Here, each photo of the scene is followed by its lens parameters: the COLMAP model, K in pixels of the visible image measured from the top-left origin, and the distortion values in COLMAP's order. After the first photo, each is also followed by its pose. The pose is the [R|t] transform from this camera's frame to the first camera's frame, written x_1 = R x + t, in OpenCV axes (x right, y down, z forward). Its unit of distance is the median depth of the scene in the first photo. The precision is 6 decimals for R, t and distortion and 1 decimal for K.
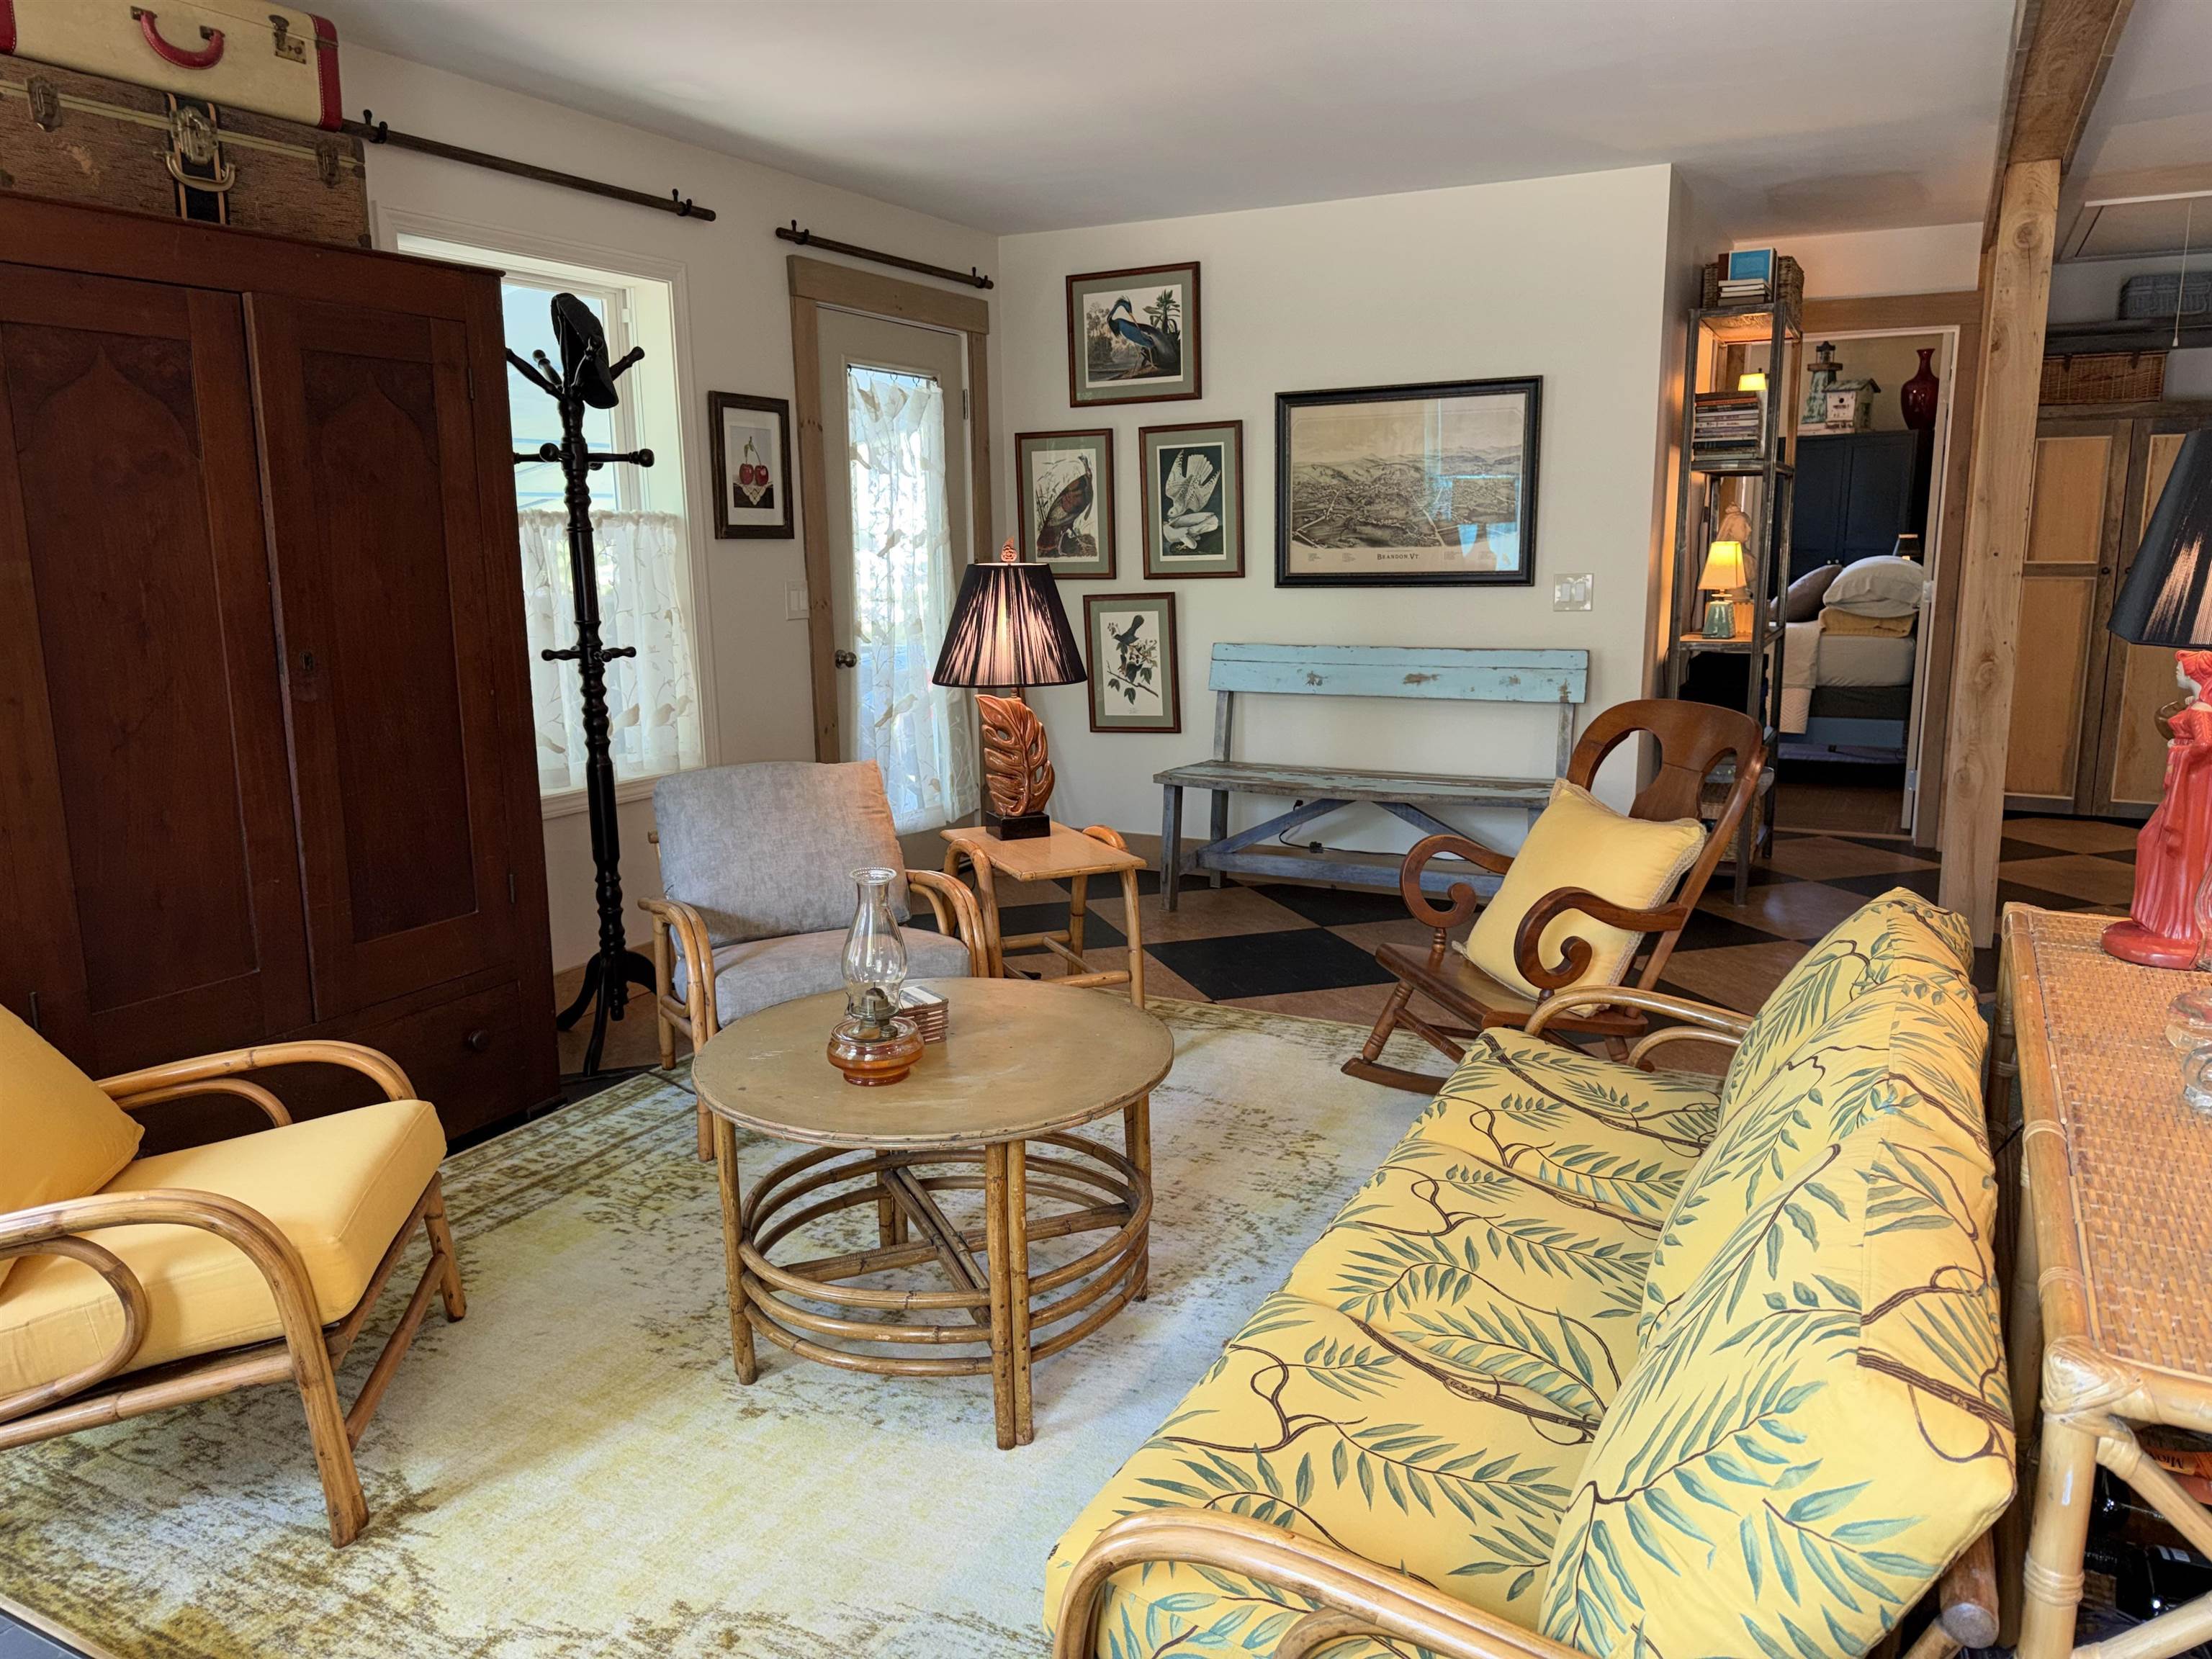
lens RADIAL K [[1555.8, 0, 1099.9], [0, 1555.8, 856.1], [0, 0, 1]] dist [0.077970, -0.099479]
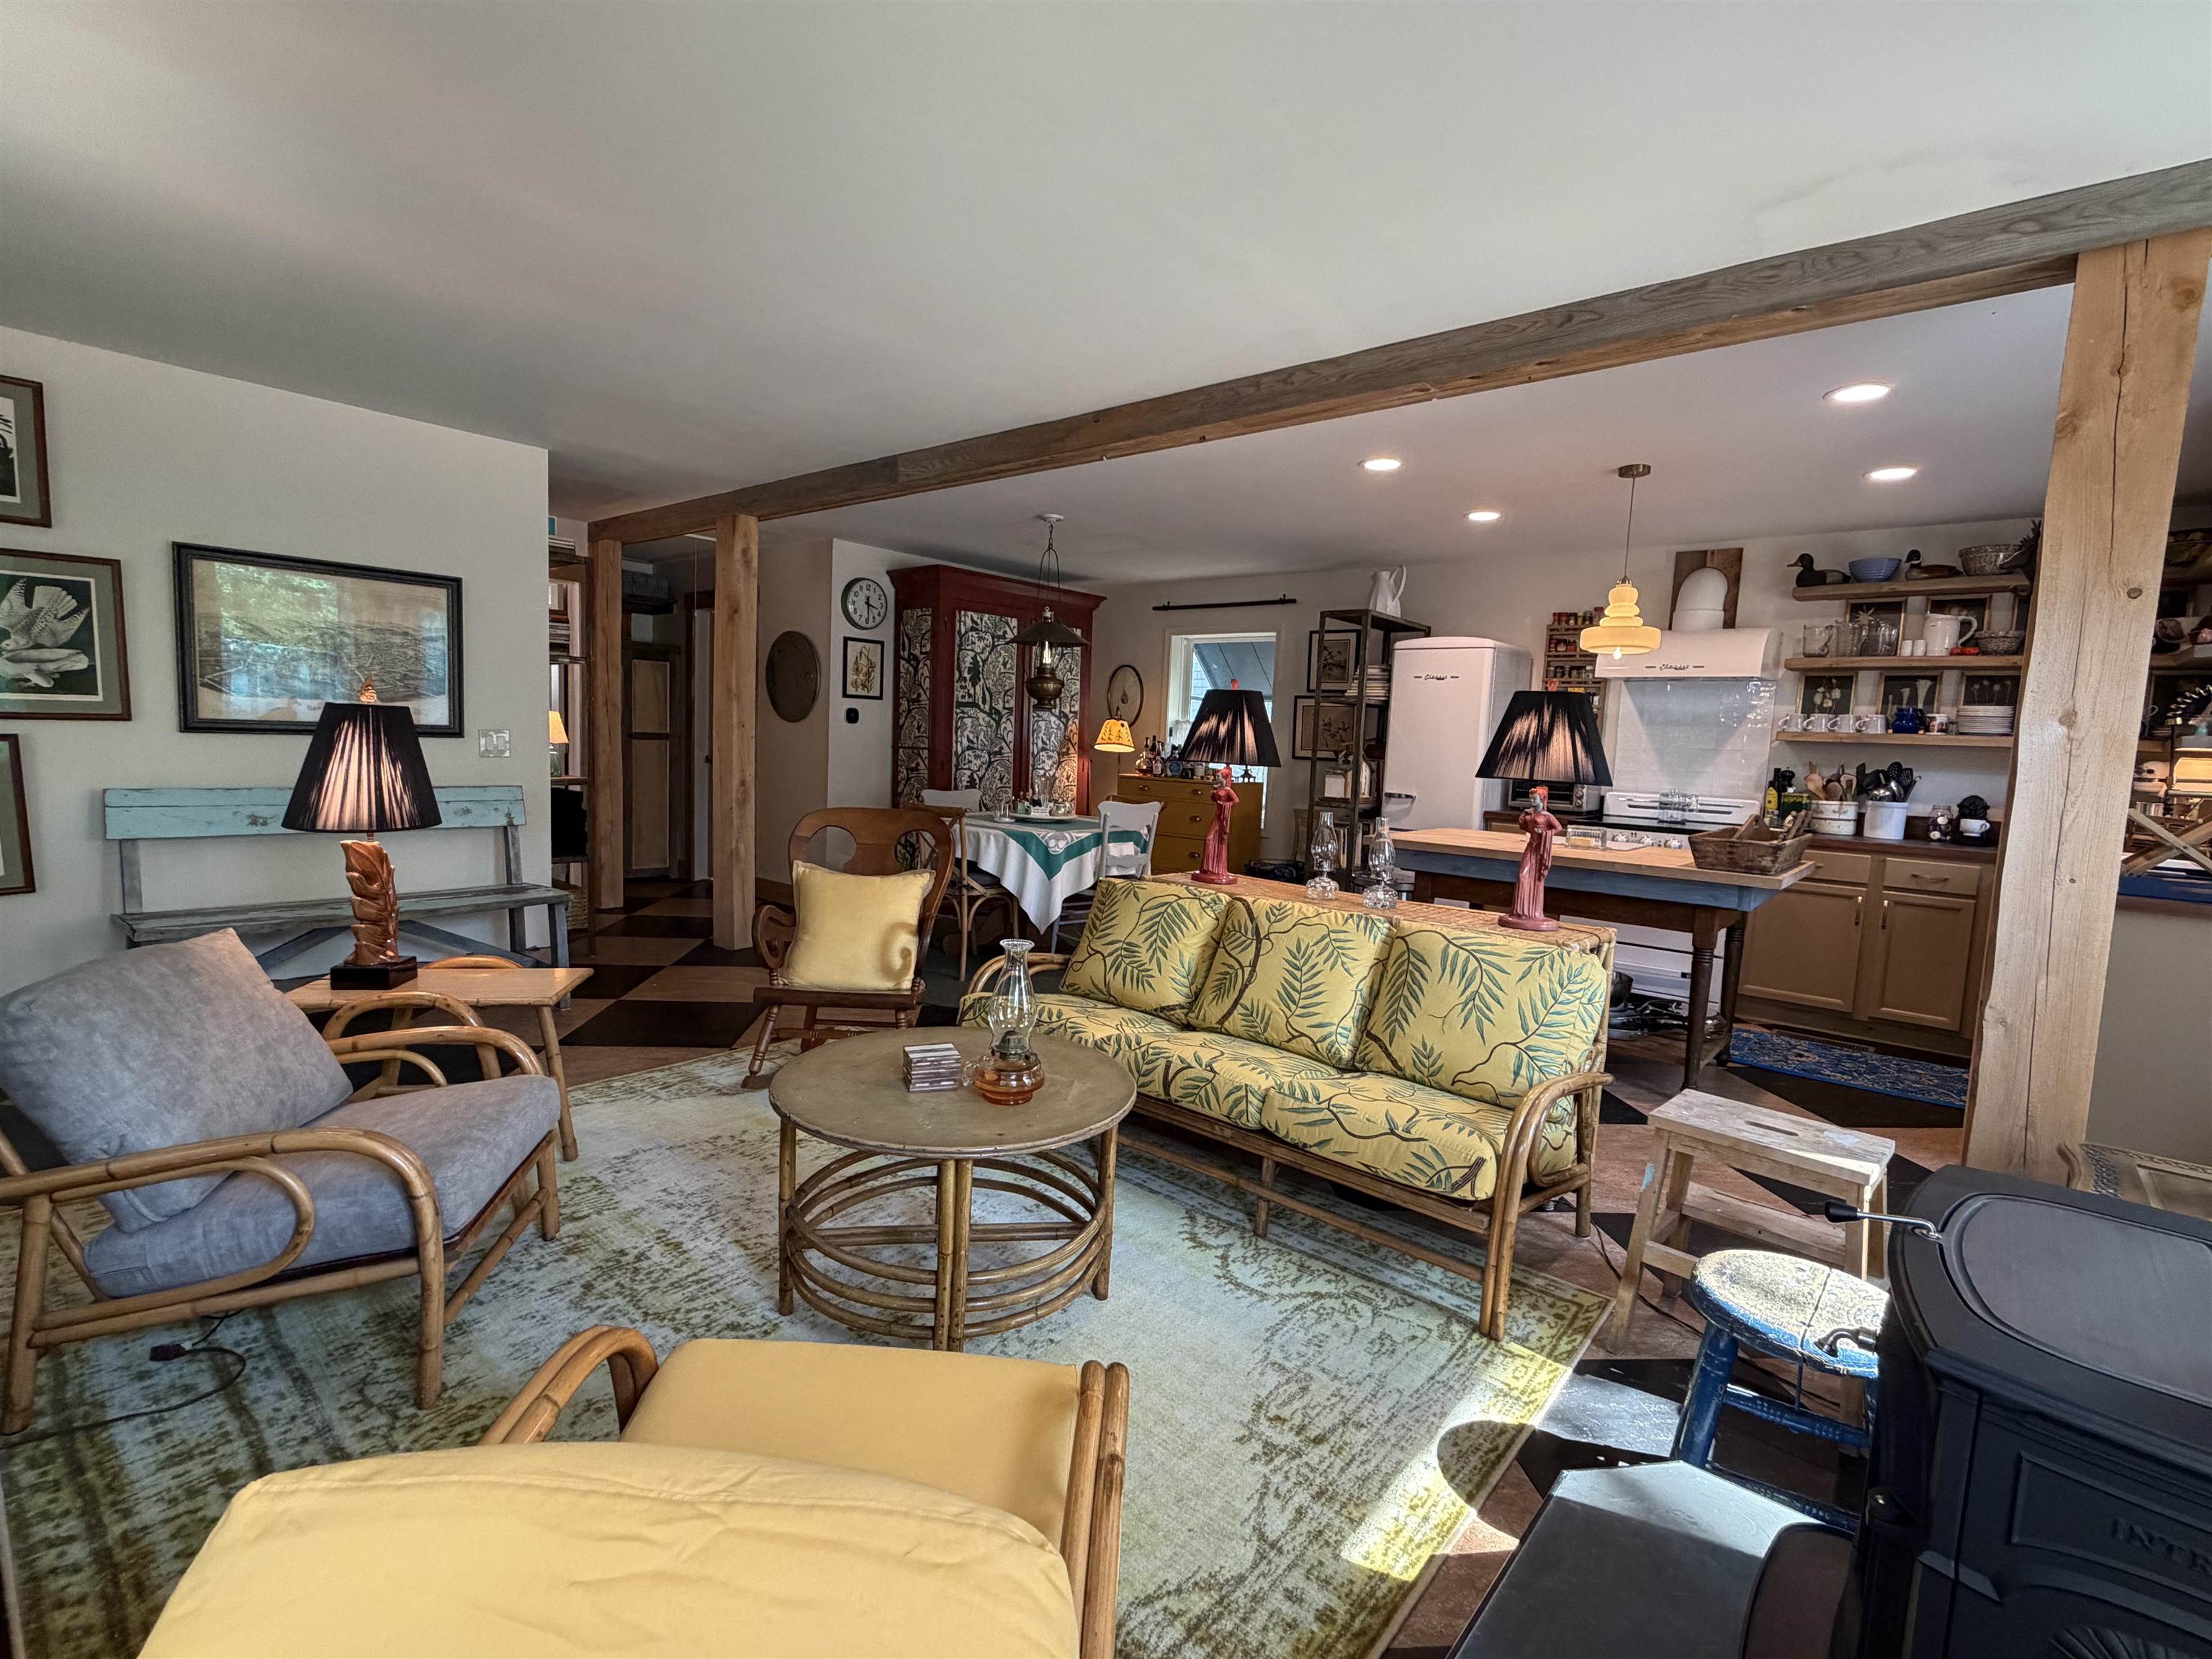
lens RADIAL K [[1030.6, 0, 1109.7], [0, 1030.6, 833.8], [0, 0, 1]] dist [0.002359, -0.001764]
pose [[0.217382, -0.071634, 0.973455, -0.462725], [0.152748, 0.987513, 0.038558, -0.048694], [-0.964061, 0.140311, 0.225609, 0.328628]]
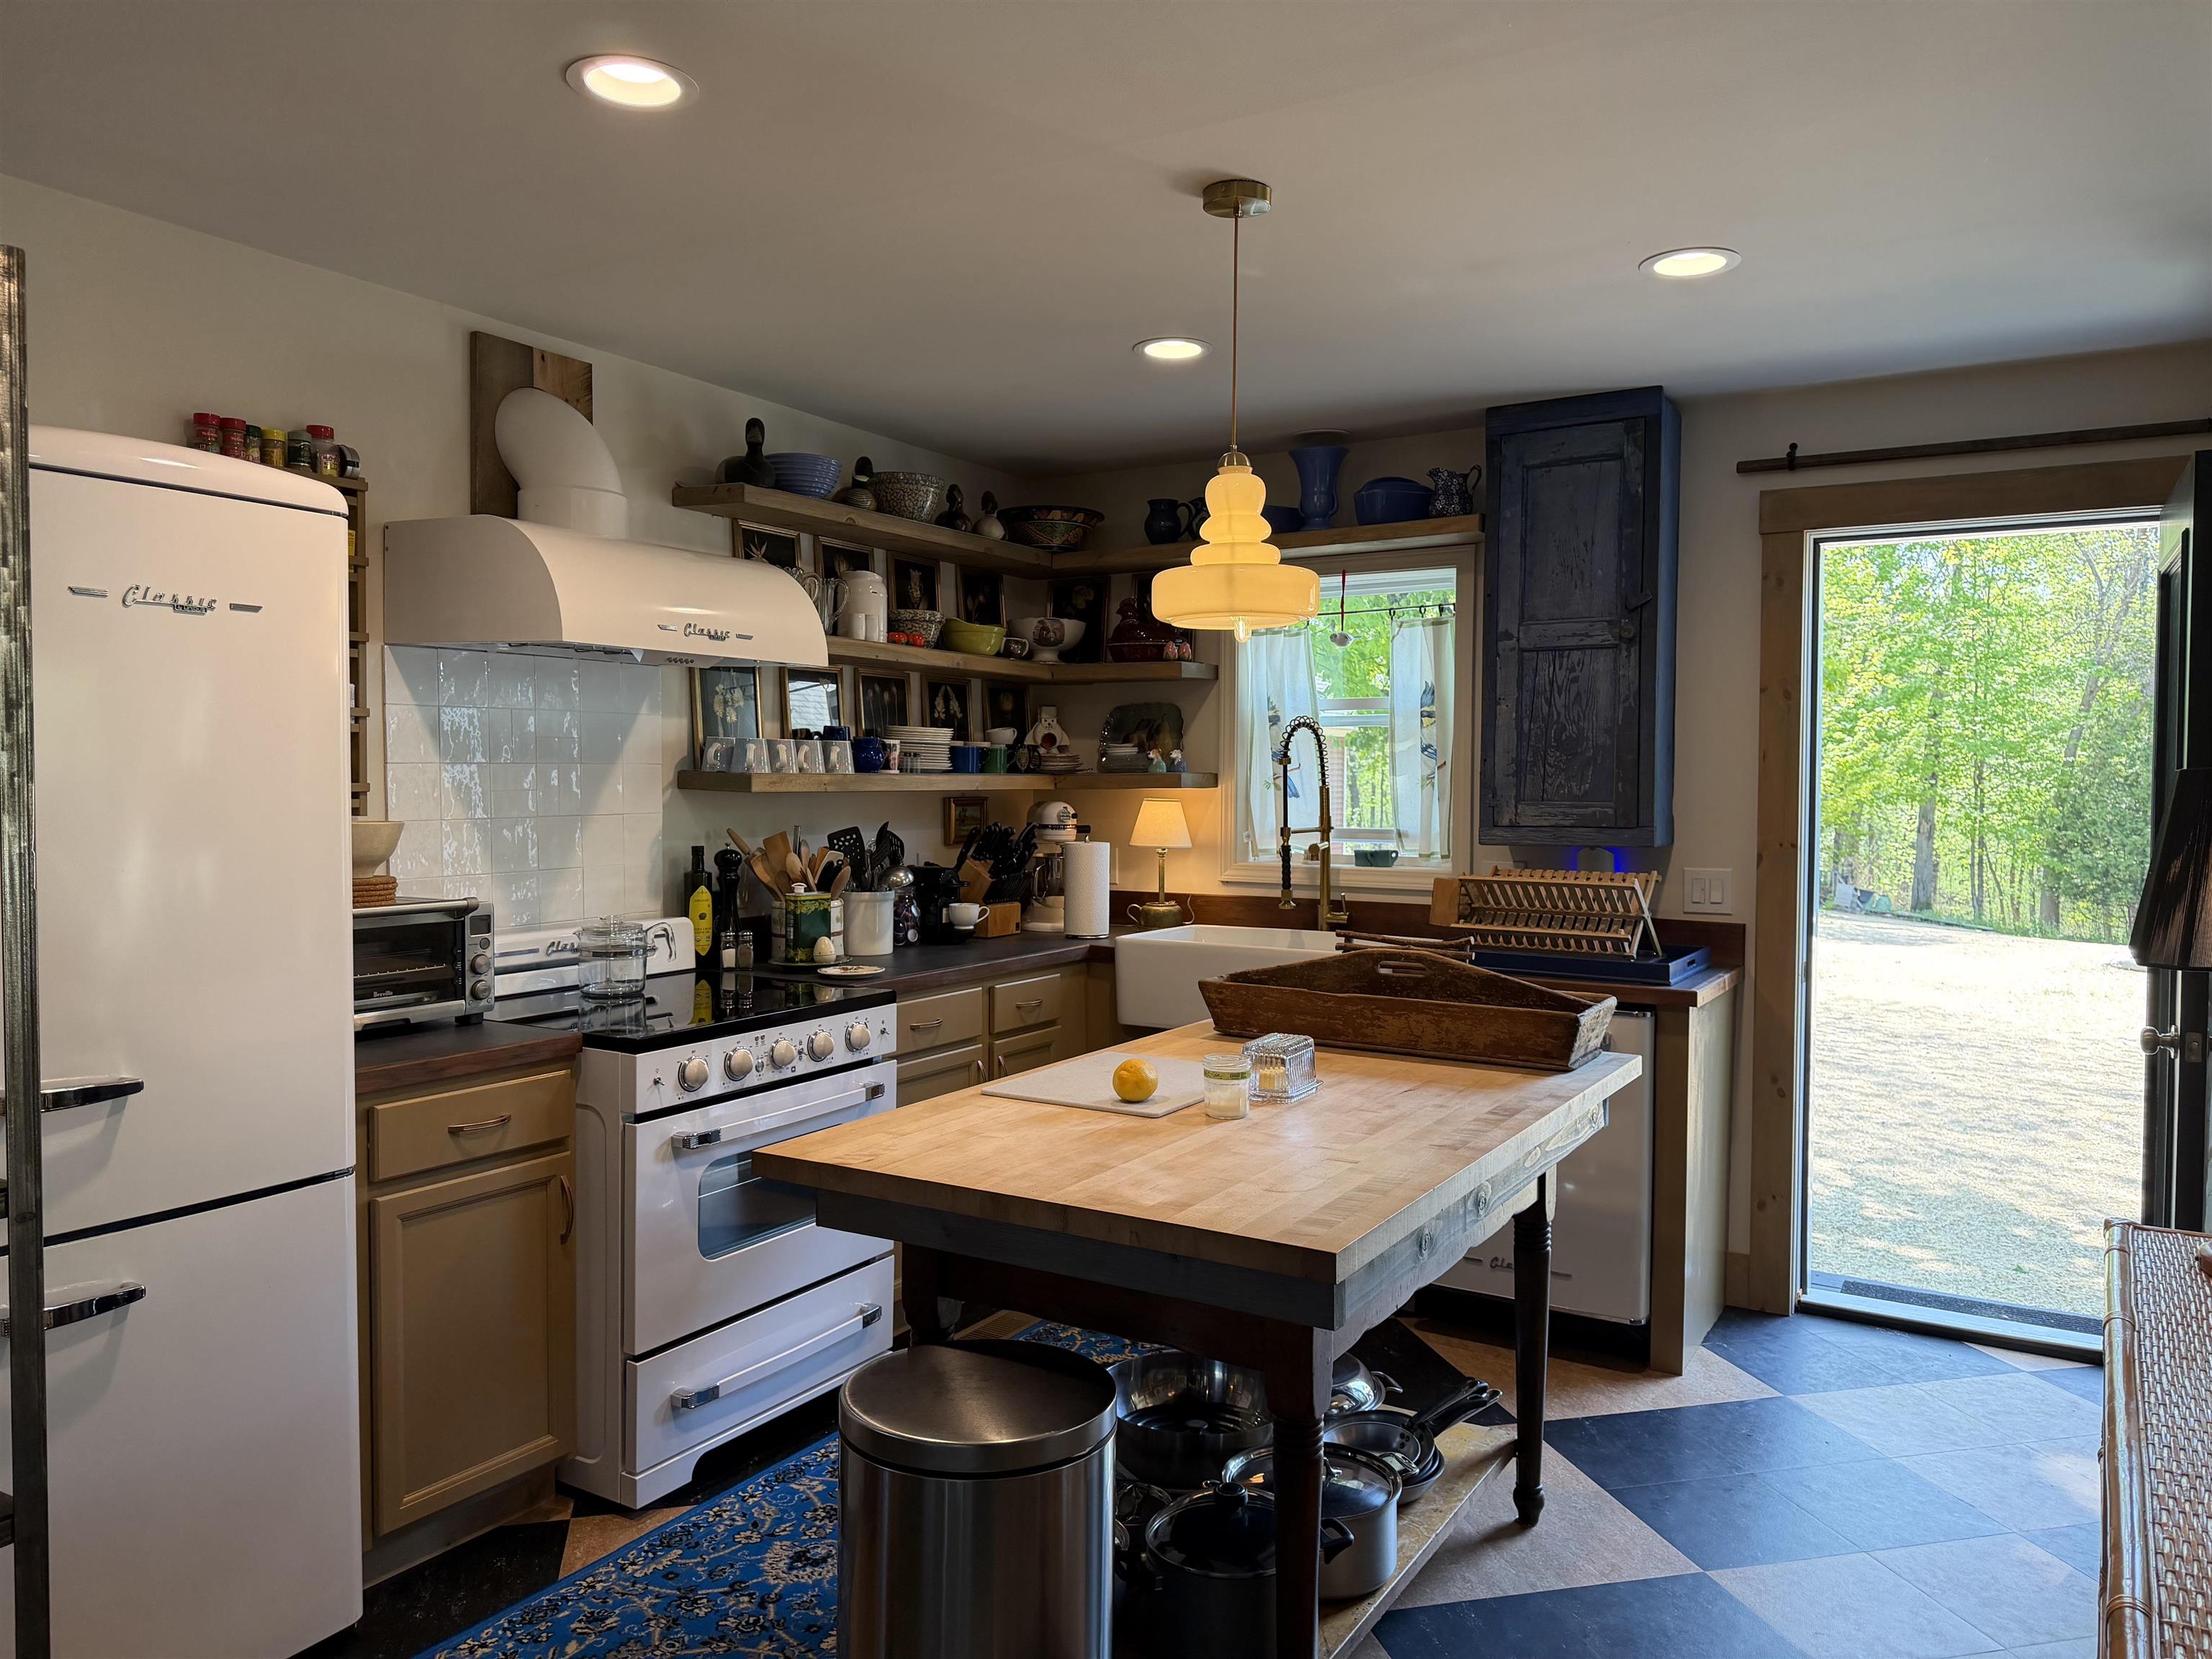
lens RADIAL K [[1555.8, 0, 1109.6], [0, 1555.8, 845.9], [0, 0, 1]] dist [0.077970, -0.099479]
pose [[-0.997630, 0.003708, 0.068701, 0.477546], [0.020363, 0.969725, 0.243350, -0.158812], [-0.065719, 0.244172, -0.967502, 0.647946]]
